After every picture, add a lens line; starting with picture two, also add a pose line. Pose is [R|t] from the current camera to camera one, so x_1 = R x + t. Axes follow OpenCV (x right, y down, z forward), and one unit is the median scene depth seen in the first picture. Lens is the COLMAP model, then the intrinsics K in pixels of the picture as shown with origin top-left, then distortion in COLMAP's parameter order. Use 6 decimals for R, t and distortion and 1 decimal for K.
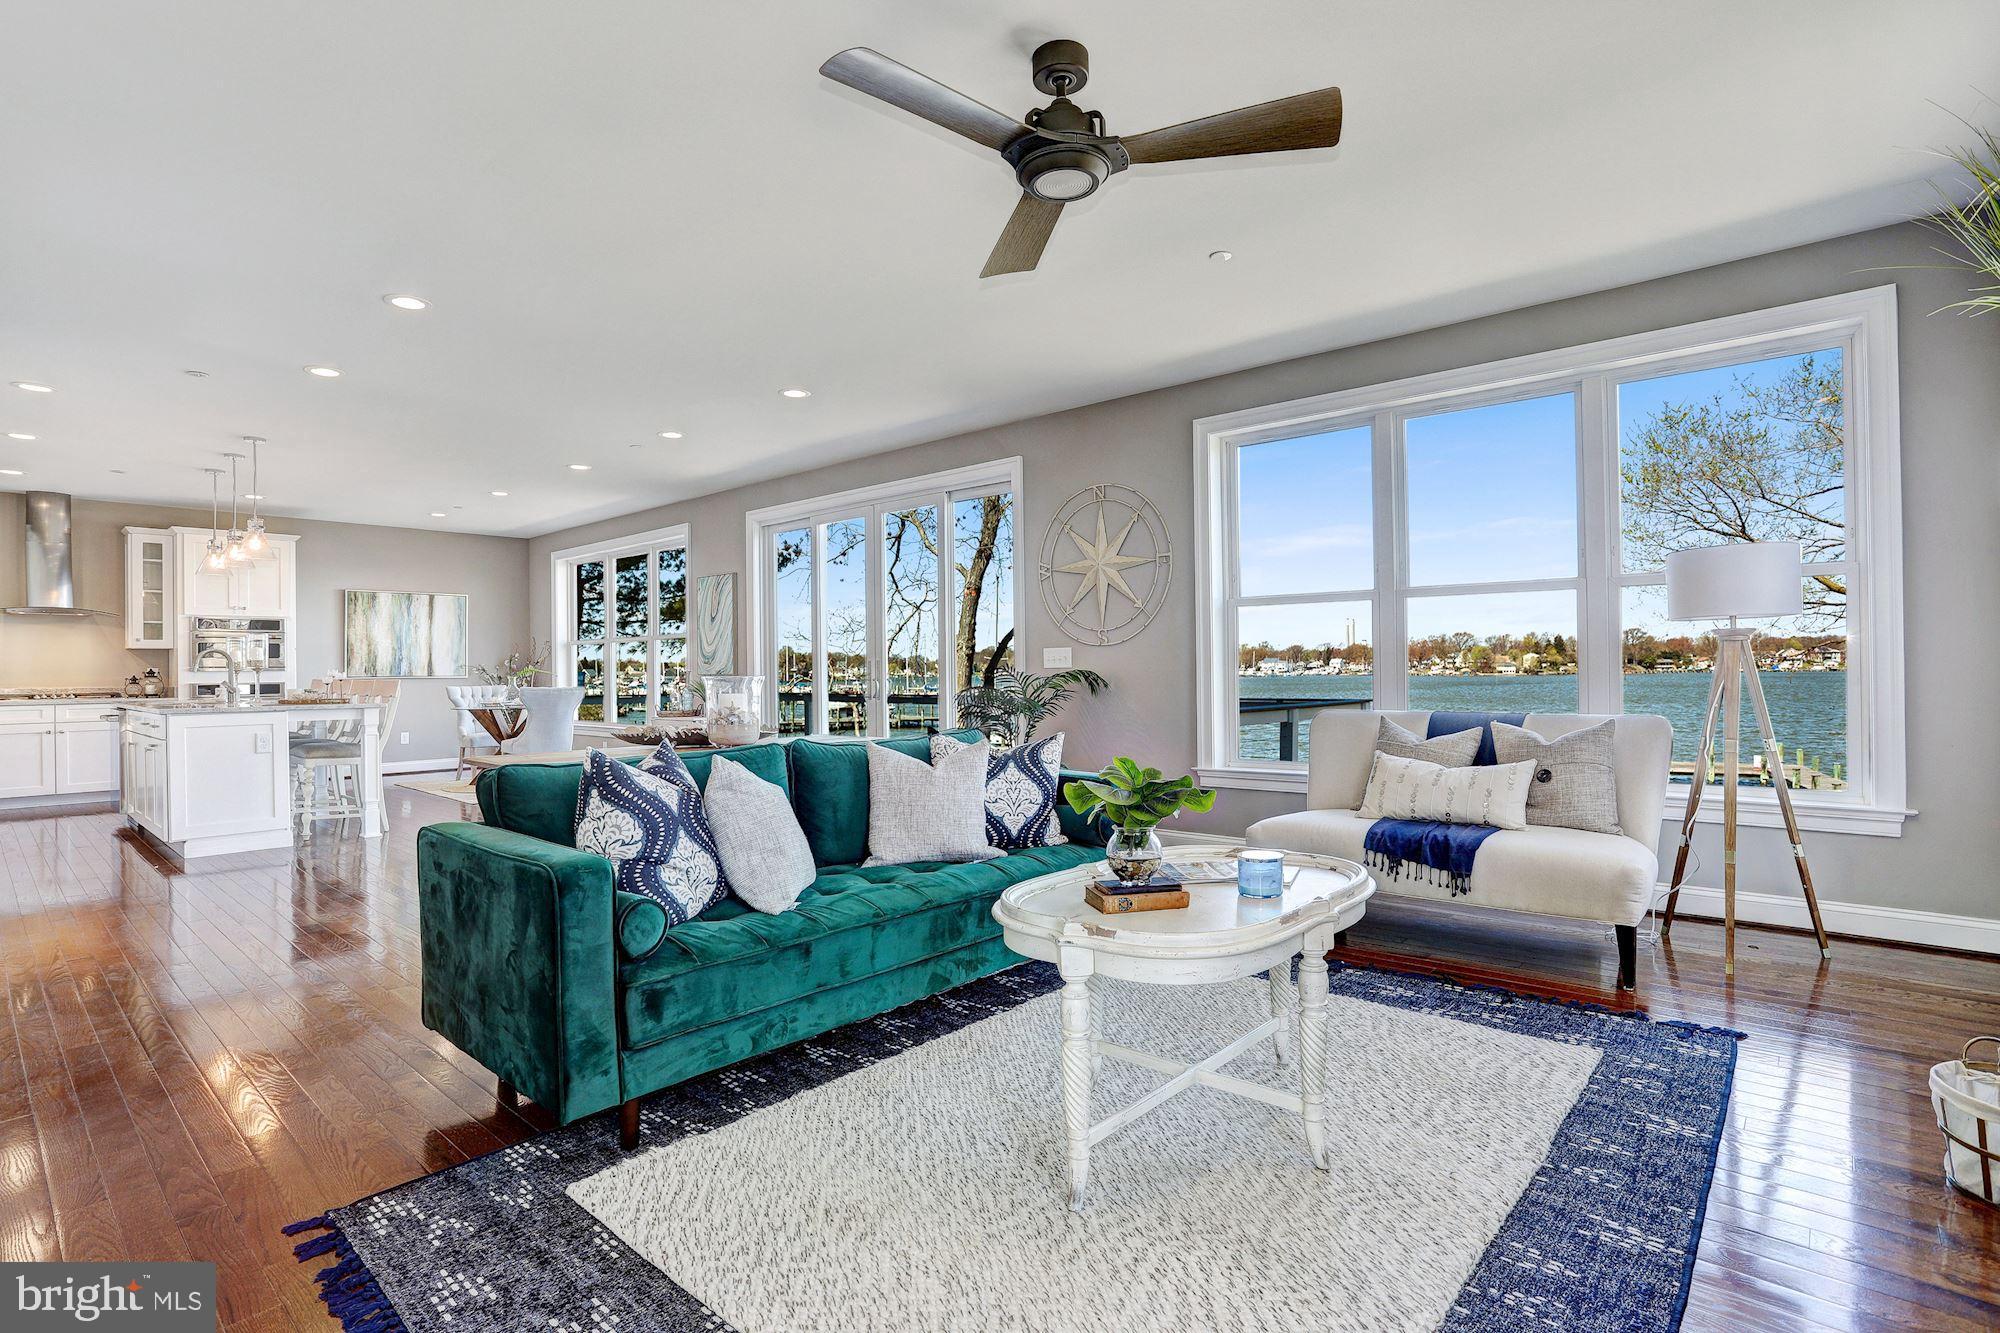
lens RADIAL K [[963.0, 0, 987.5], [0, 963.0, 665.3], [0, 0, 1]] dist [-0.053346, 0.017509]
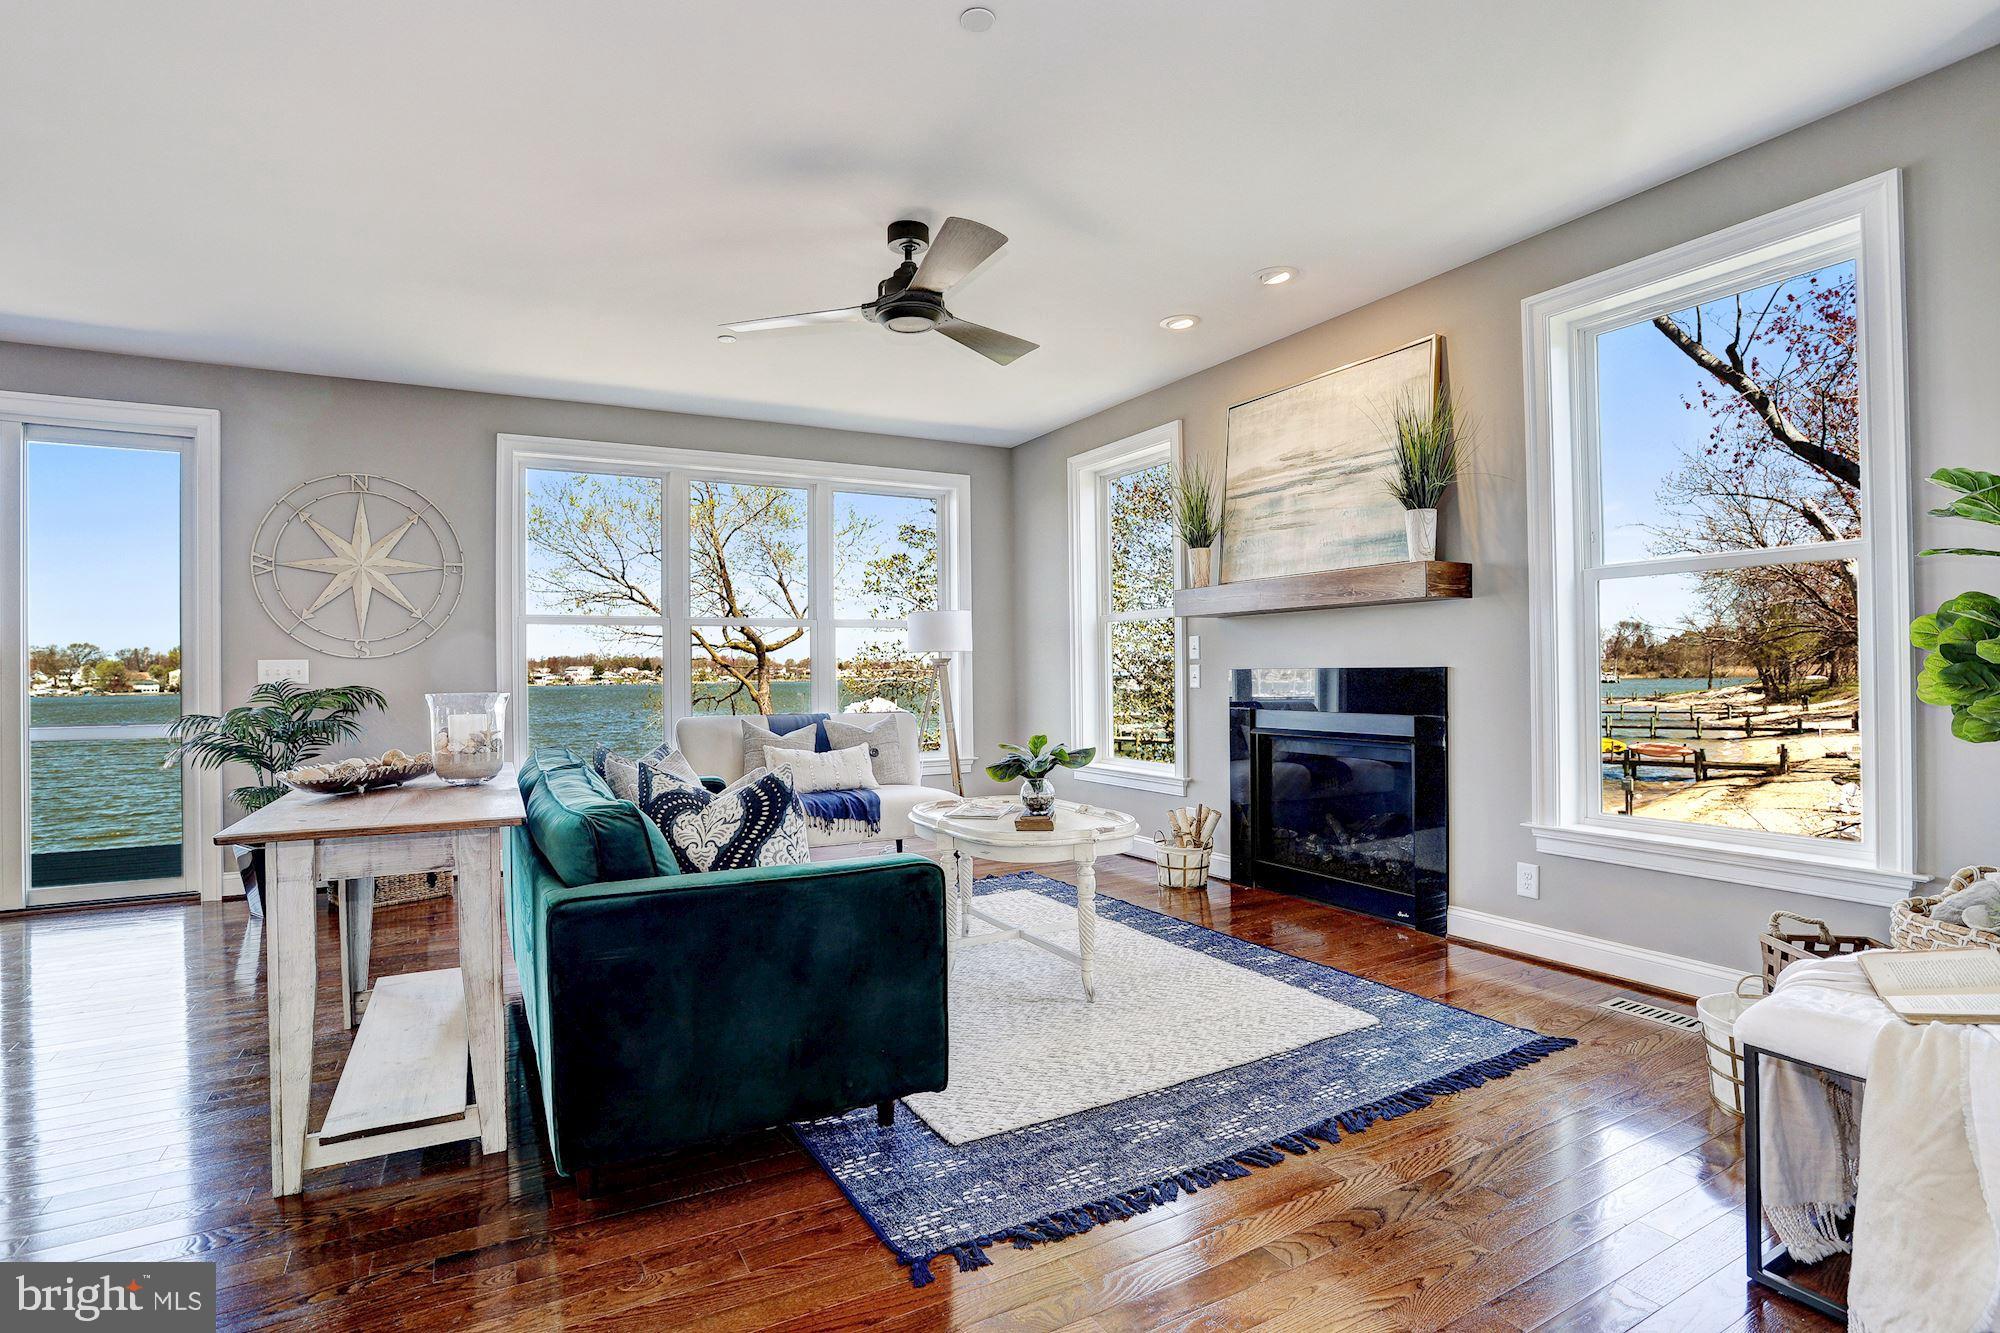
lens RADIAL K [[963.0, 0, 978.8], [0, 963.0, 671.2], [0, 0, 1]] dist [-0.053346, 0.017509]
pose [[0.335638, 0.008236, 0.941955, -0.345067], [0.003436, 0.999944, -0.009968, 0.000684], [-0.941985, 0.006582, 0.335591, 0.132499]]
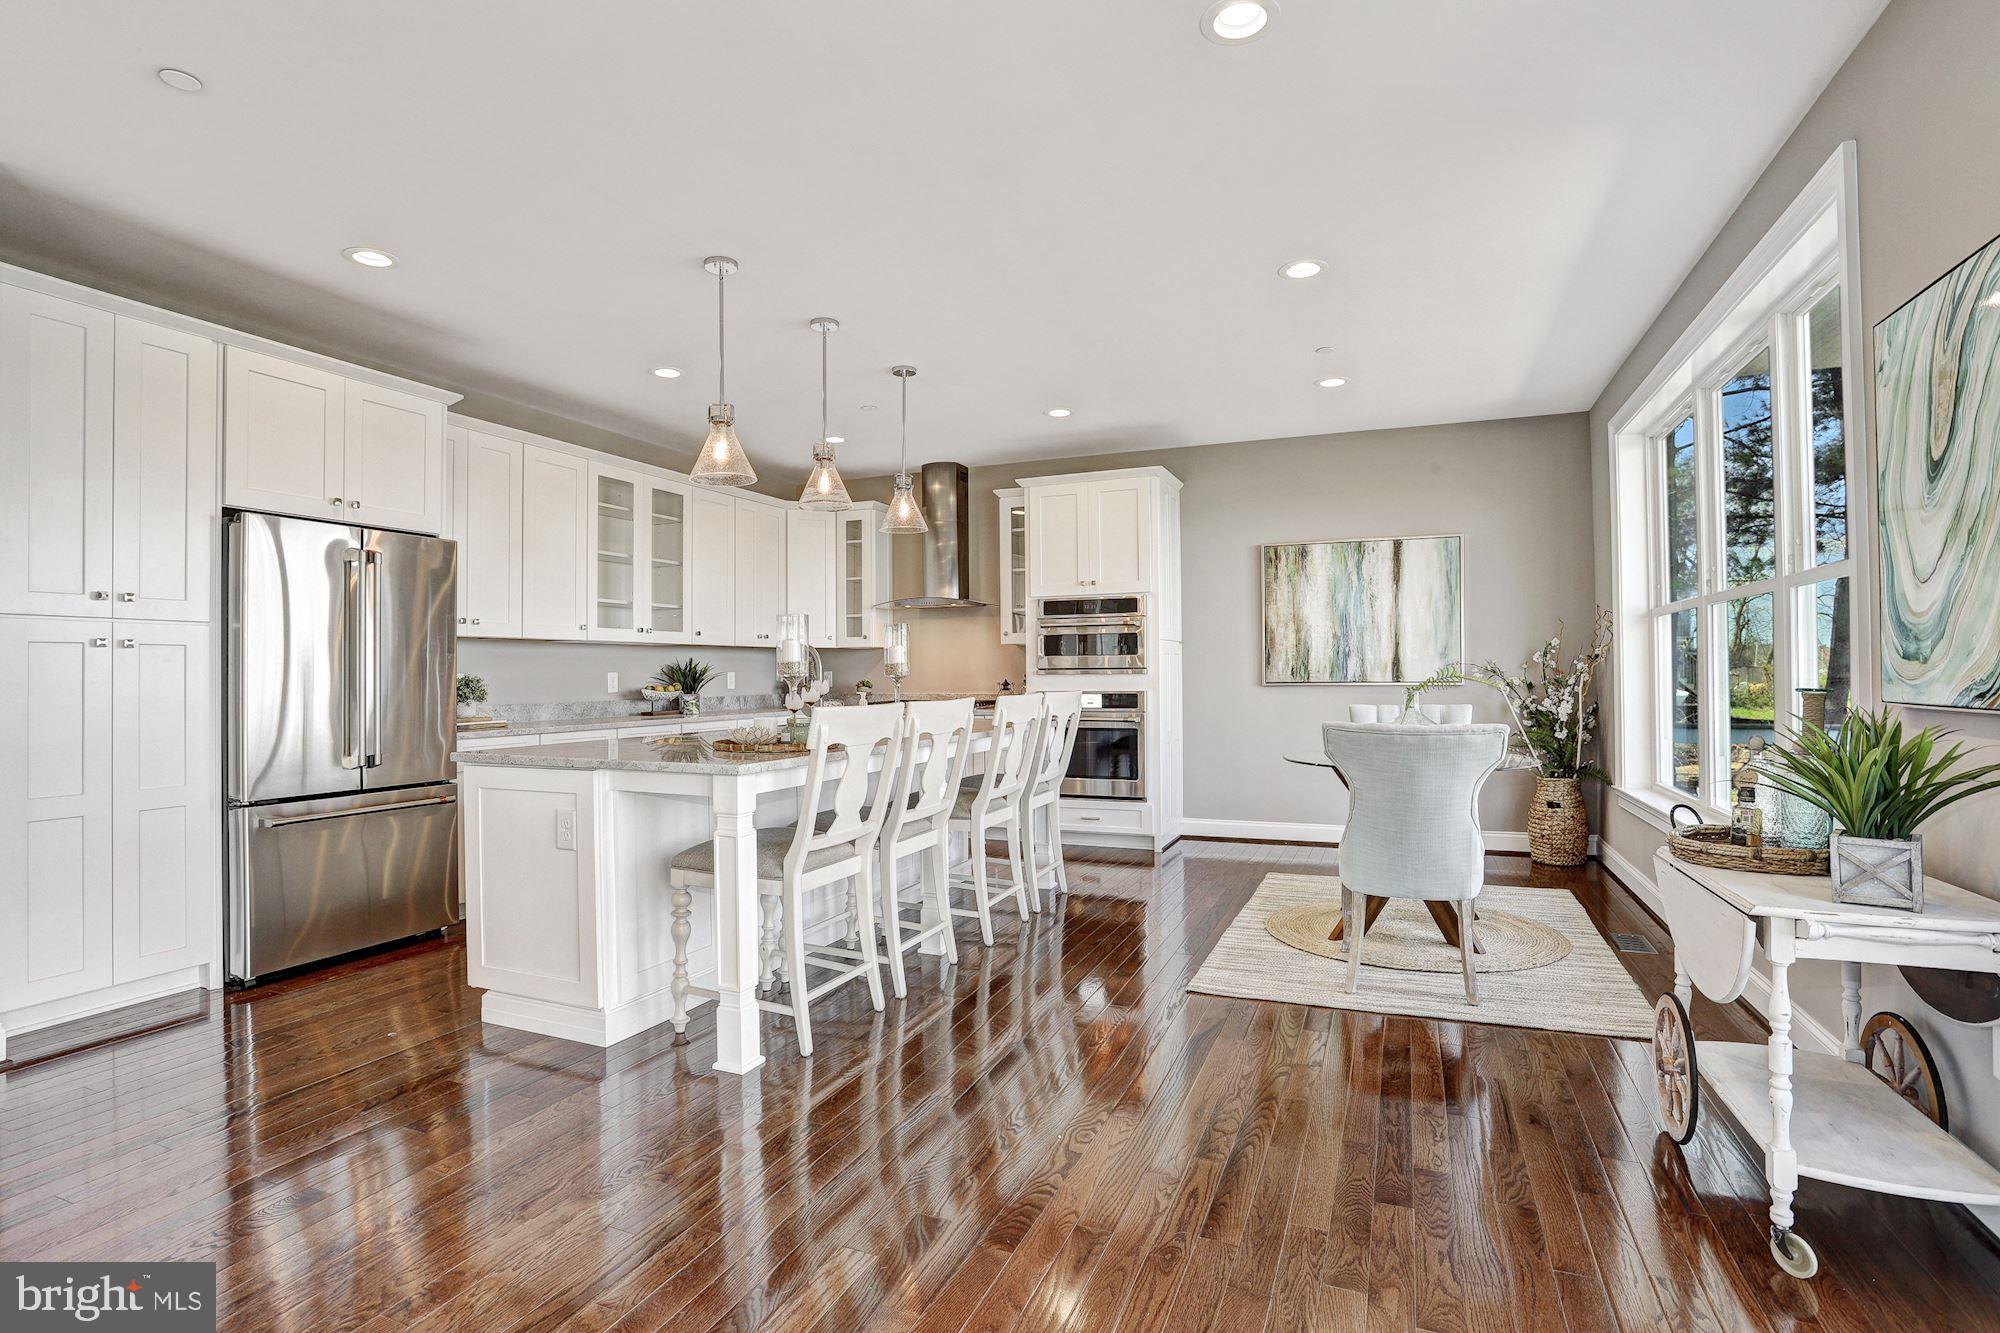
lens RADIAL K [[963.0, 0, 991.2], [0, 963.0, 669.2], [0, 0, 1]] dist [-0.053346, 0.017509]
pose [[0.317213, 0.003450, -0.948348, -0.153540], [0.009529, 0.999931, 0.006825, -0.003335], [0.948306, -0.011201, 0.317159, 0.727212]]
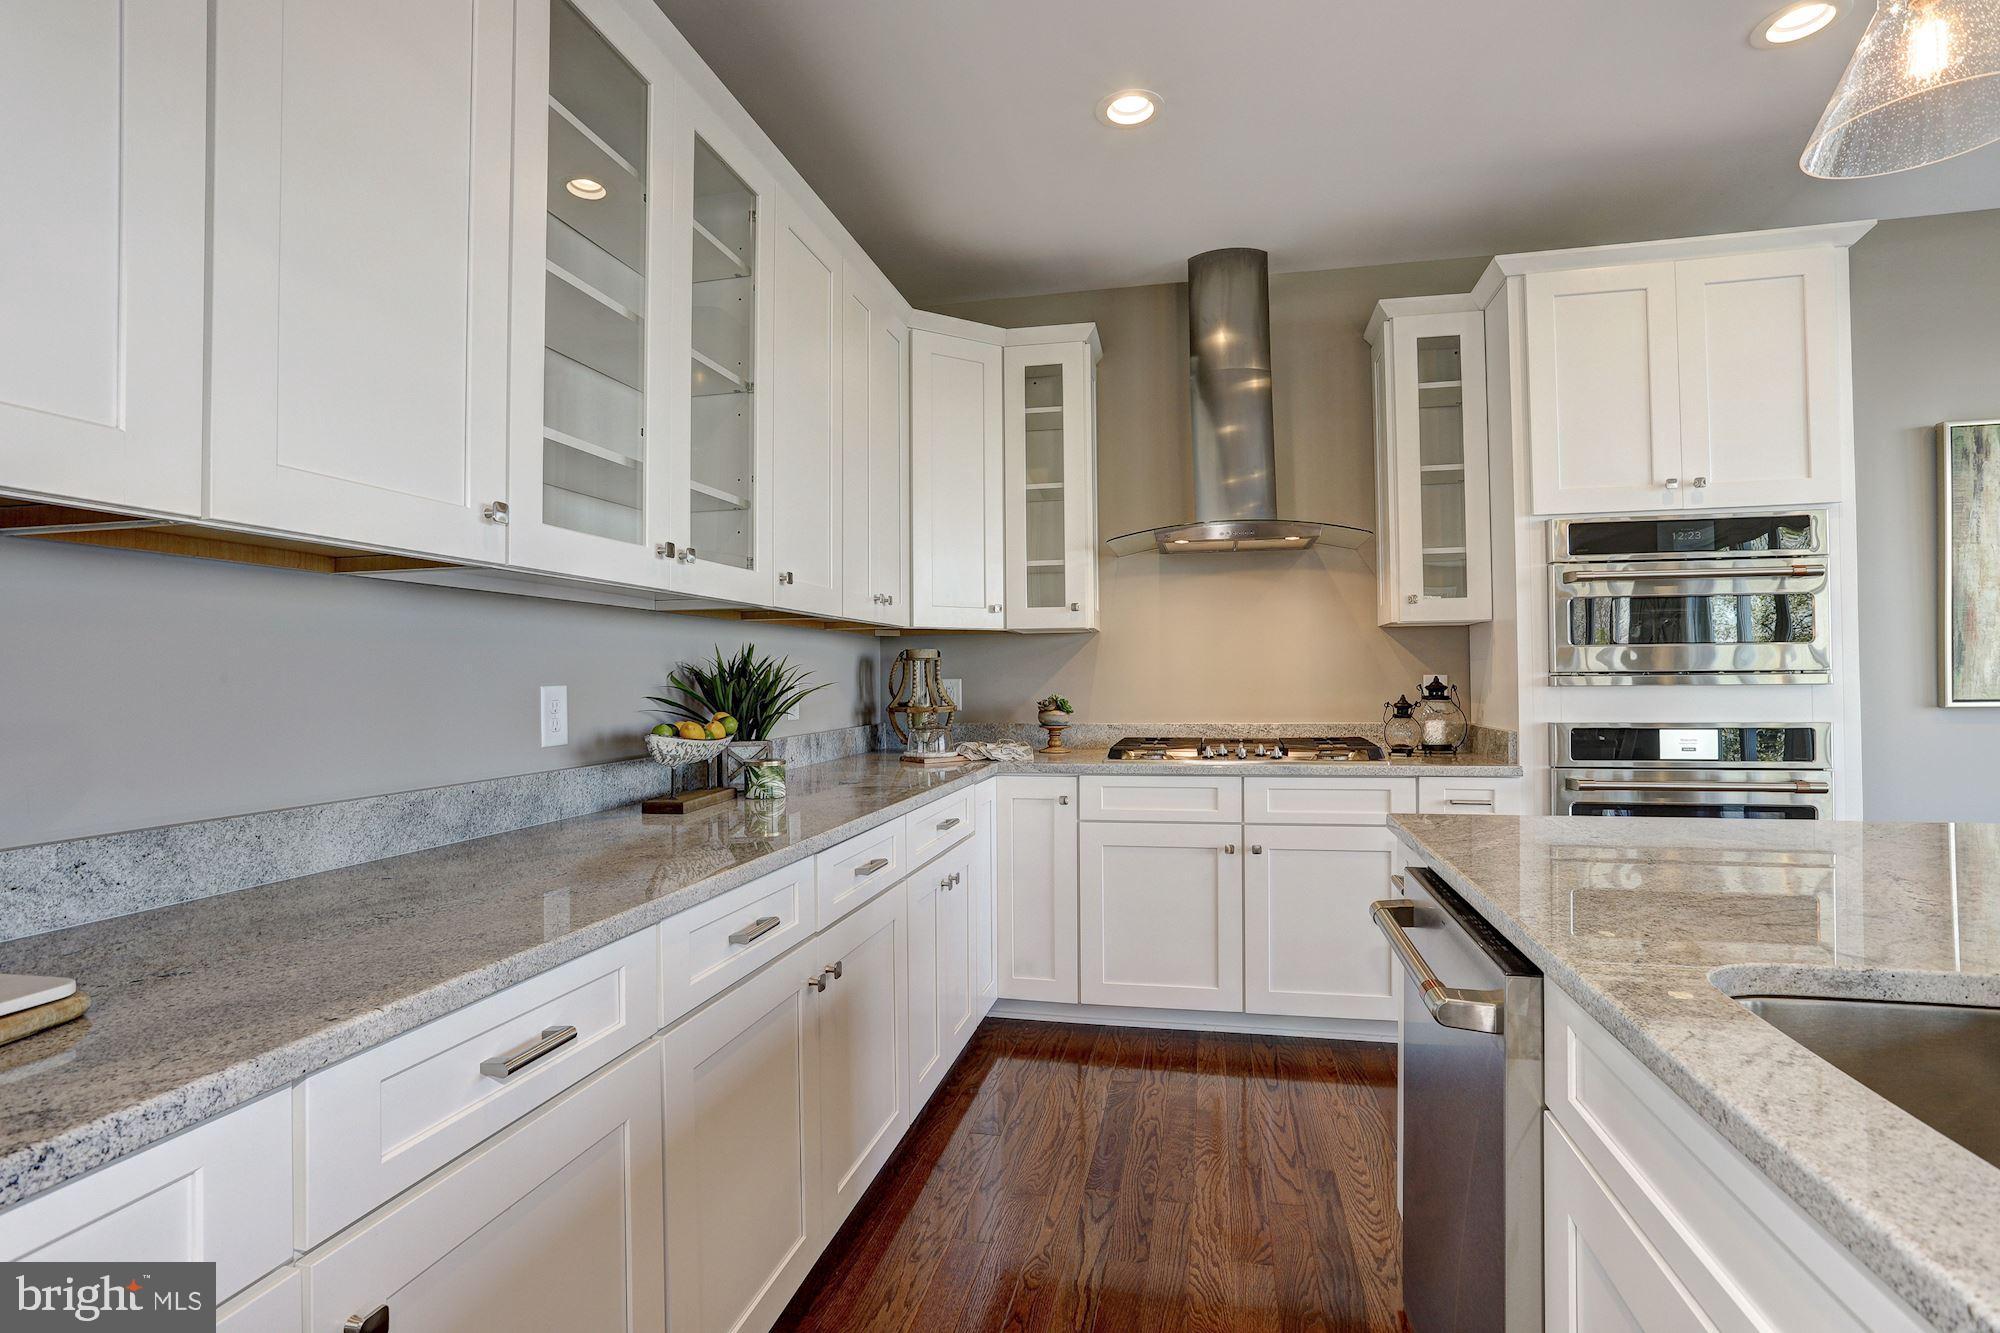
lens RADIAL K [[963.0, 0, 991.4], [0, 963.0, 662.9], [0, 0, 1]] dist [-0.053346, 0.017509]
pose [[0.479318, -0.007711, -0.877608, -0.655416], [0.009885, 0.999945, -0.003387, -0.002567], [0.877586, -0.007052, 0.479368, 0.668016]]
